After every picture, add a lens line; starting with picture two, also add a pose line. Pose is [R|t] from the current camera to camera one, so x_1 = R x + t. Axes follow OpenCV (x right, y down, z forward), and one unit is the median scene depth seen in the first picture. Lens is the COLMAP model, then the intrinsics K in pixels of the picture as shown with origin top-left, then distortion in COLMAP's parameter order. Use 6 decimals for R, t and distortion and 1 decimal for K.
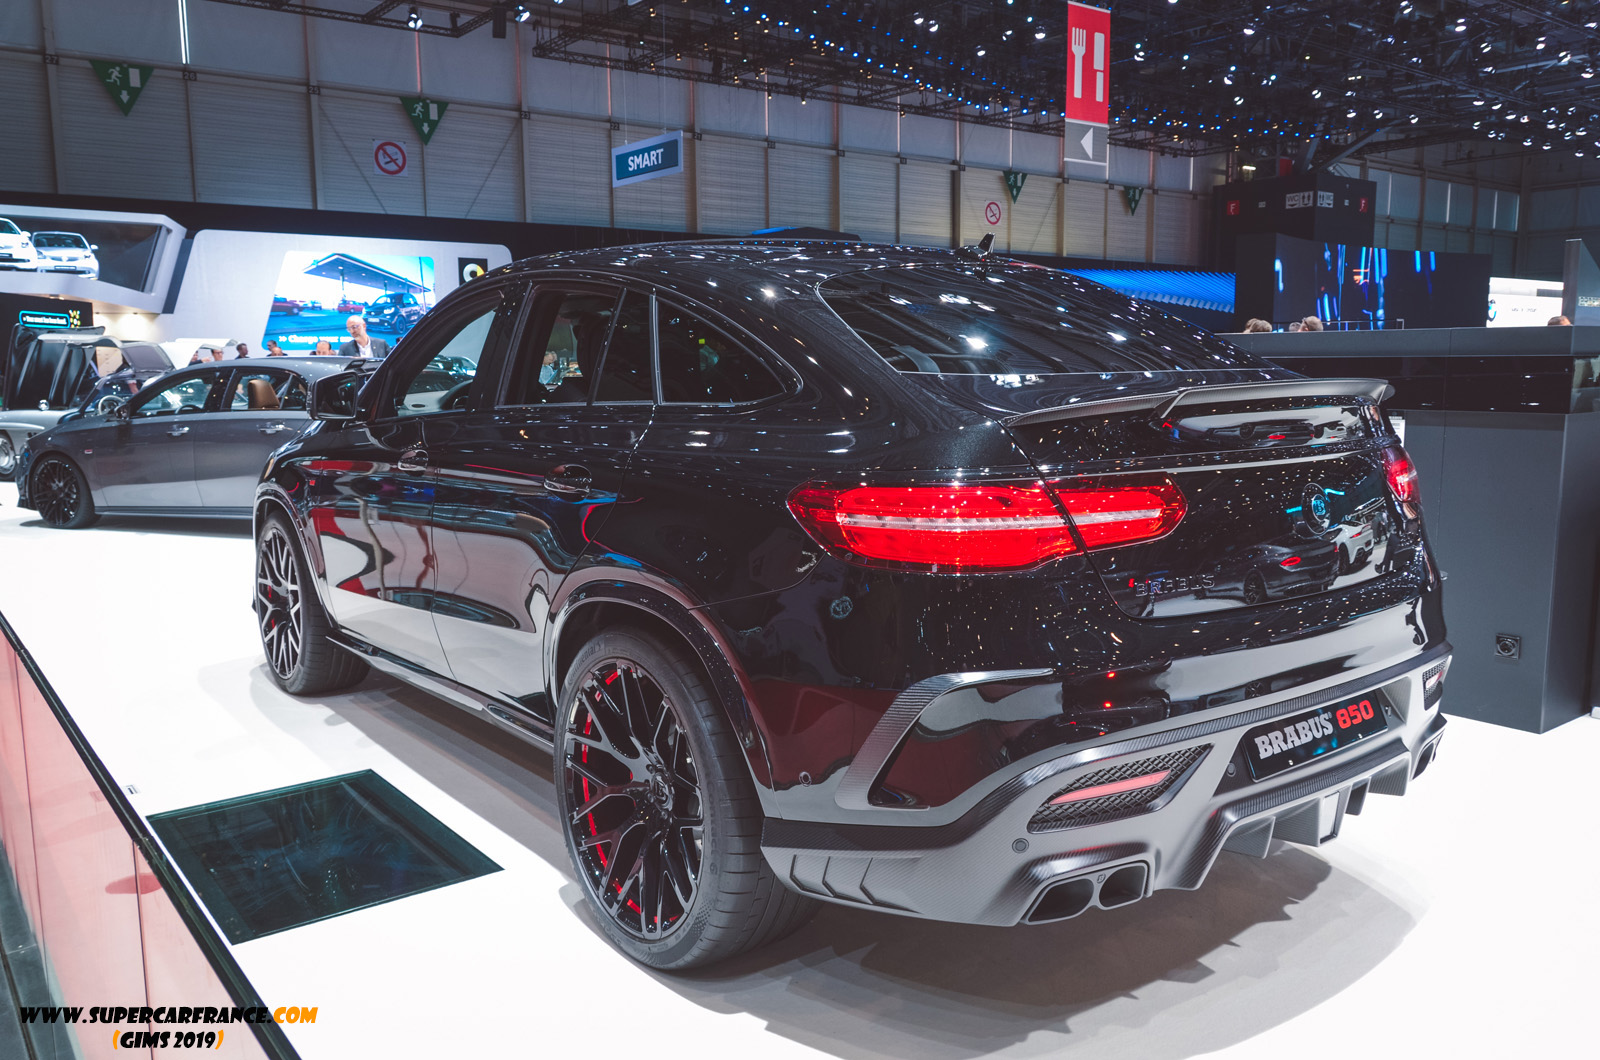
lens RADIAL K [[1253.7, 0, 808.4], [0, 1253.7, 529.1], [0, 0, 1]] dist [0.009313, -0.016425]
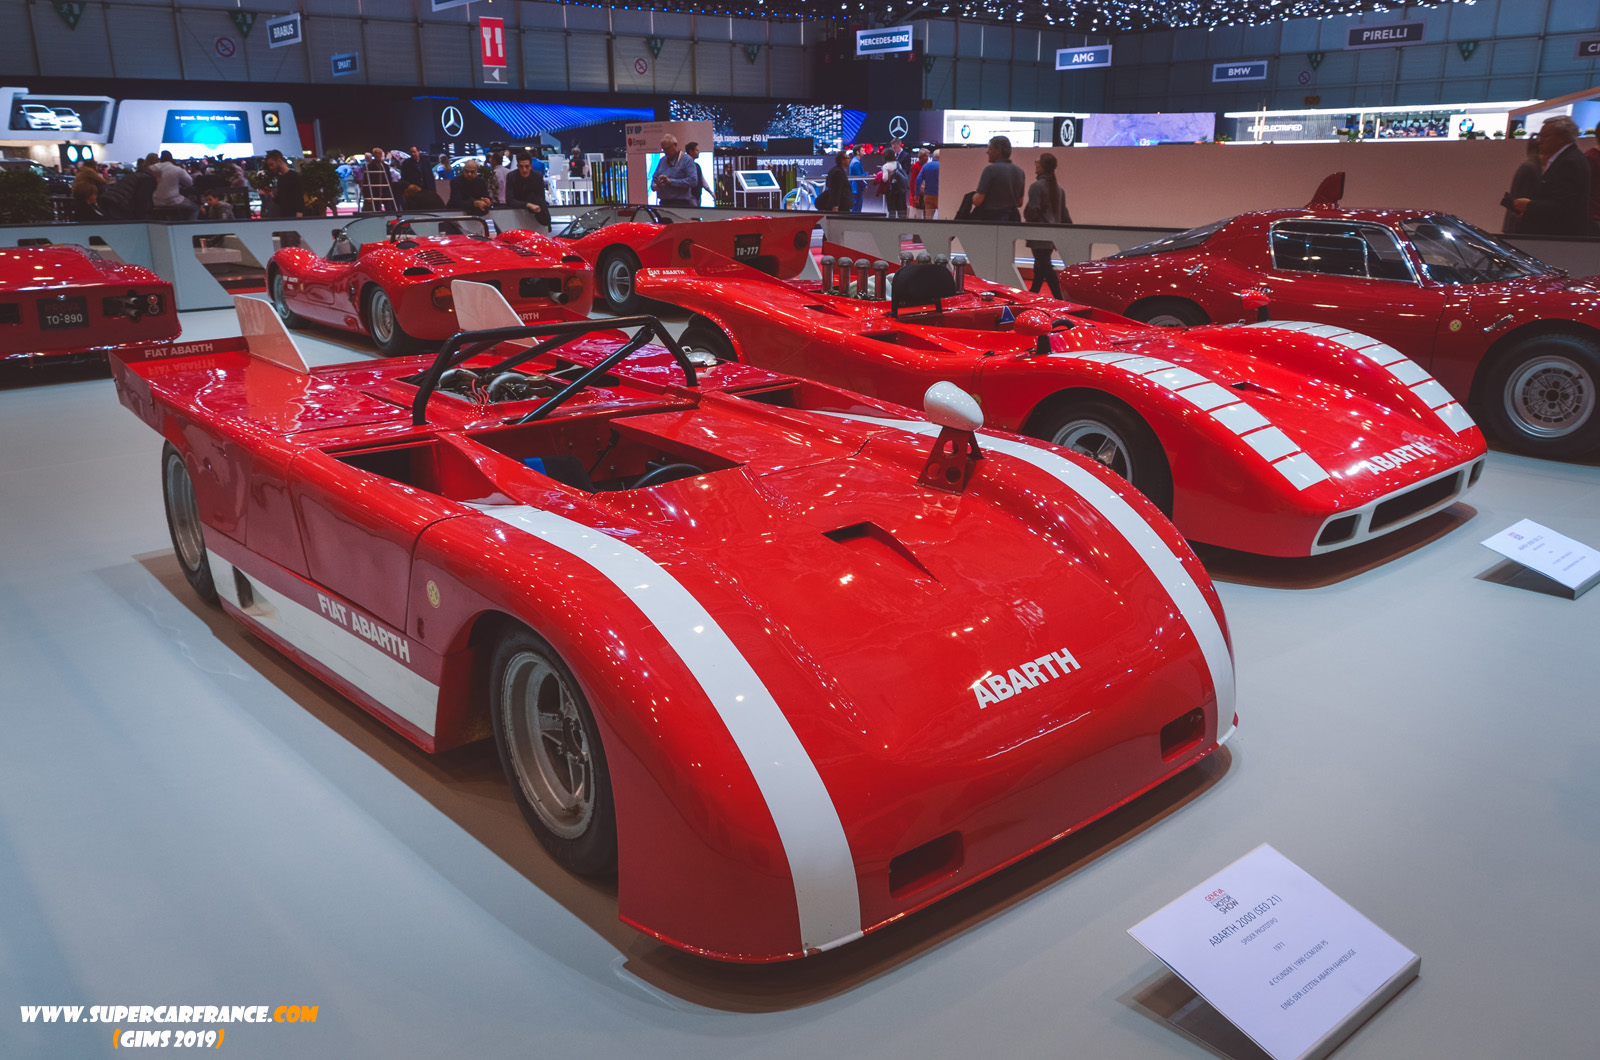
lens RADIAL K [[1253.7, 0, 800.6], [0, 1253.7, 529.6], [0, 0, 1]] dist [0.009313, -0.016425]
pose [[0.998851, -0.016277, 0.045068, 0.392358], [0.009435, 0.988935, 0.148051, 0.121217], [-0.046979, -0.147456, 0.987952, -0.896403]]
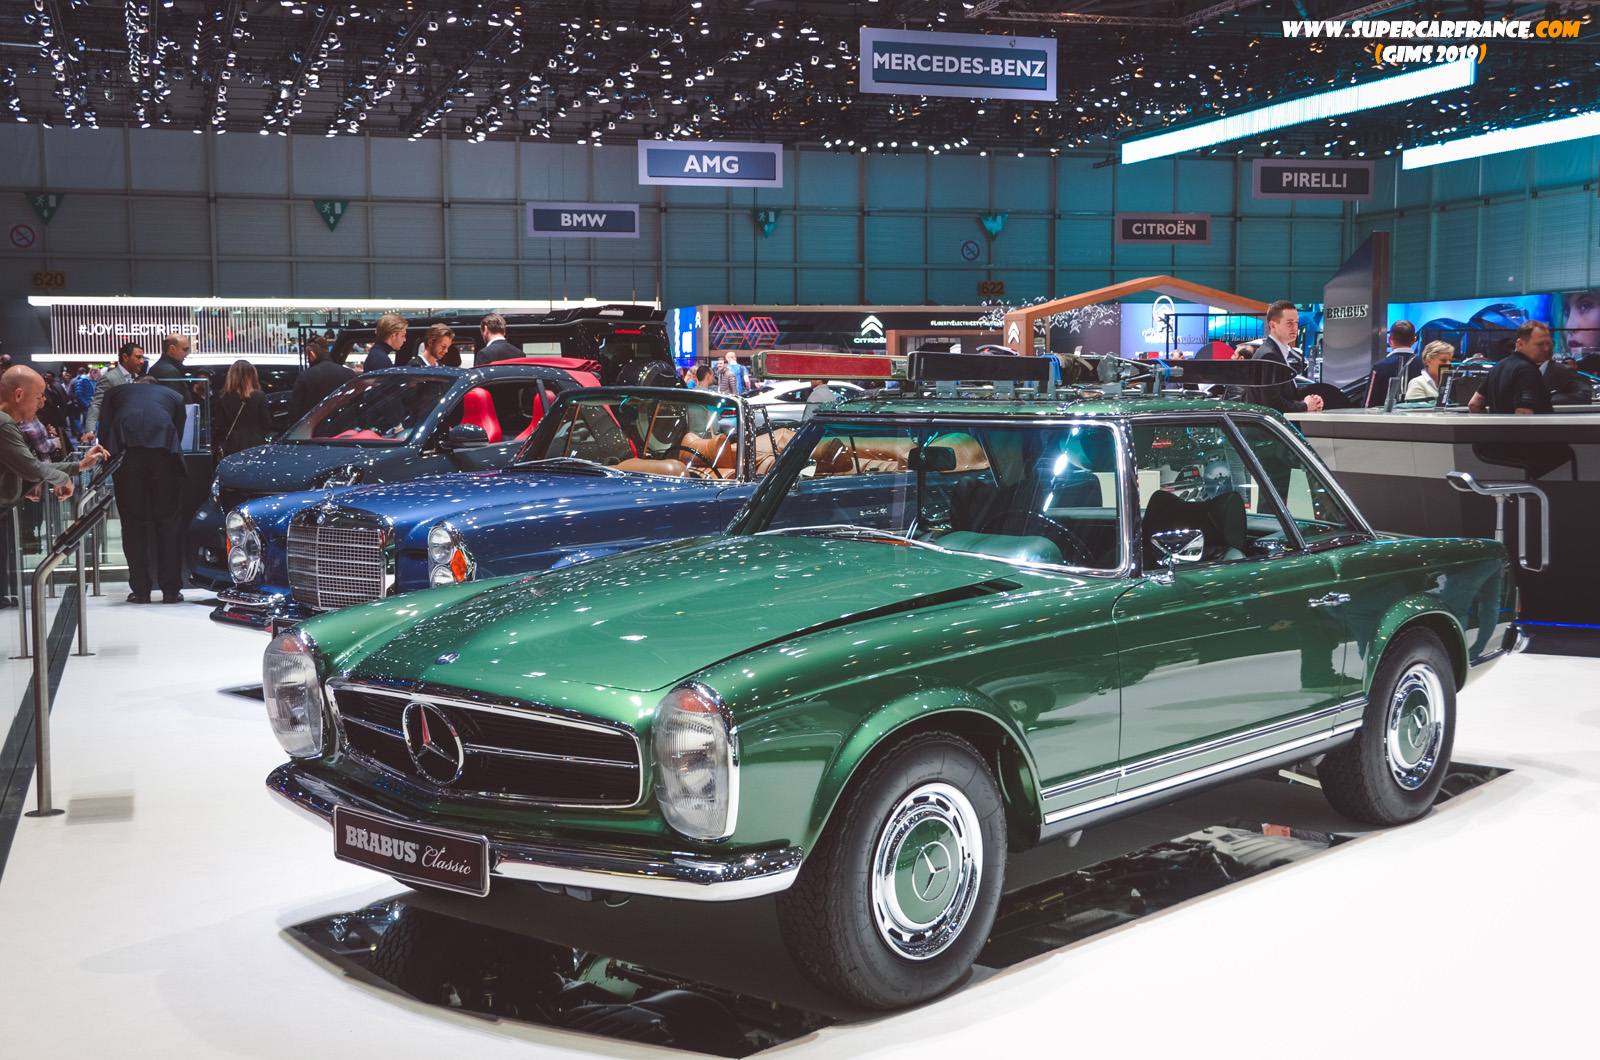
lens RADIAL K [[1984.1, 0, 799.9], [0, 1984.1, 529.7], [0, 0, 1]] dist [0.112201, 0.000000]
pose [[0.314097, -0.069031, 0.946878, -0.813398], [0.137116, 0.990195, 0.026705, -0.195148], [-0.939437, 0.121444, 0.320483, 1.460262]]
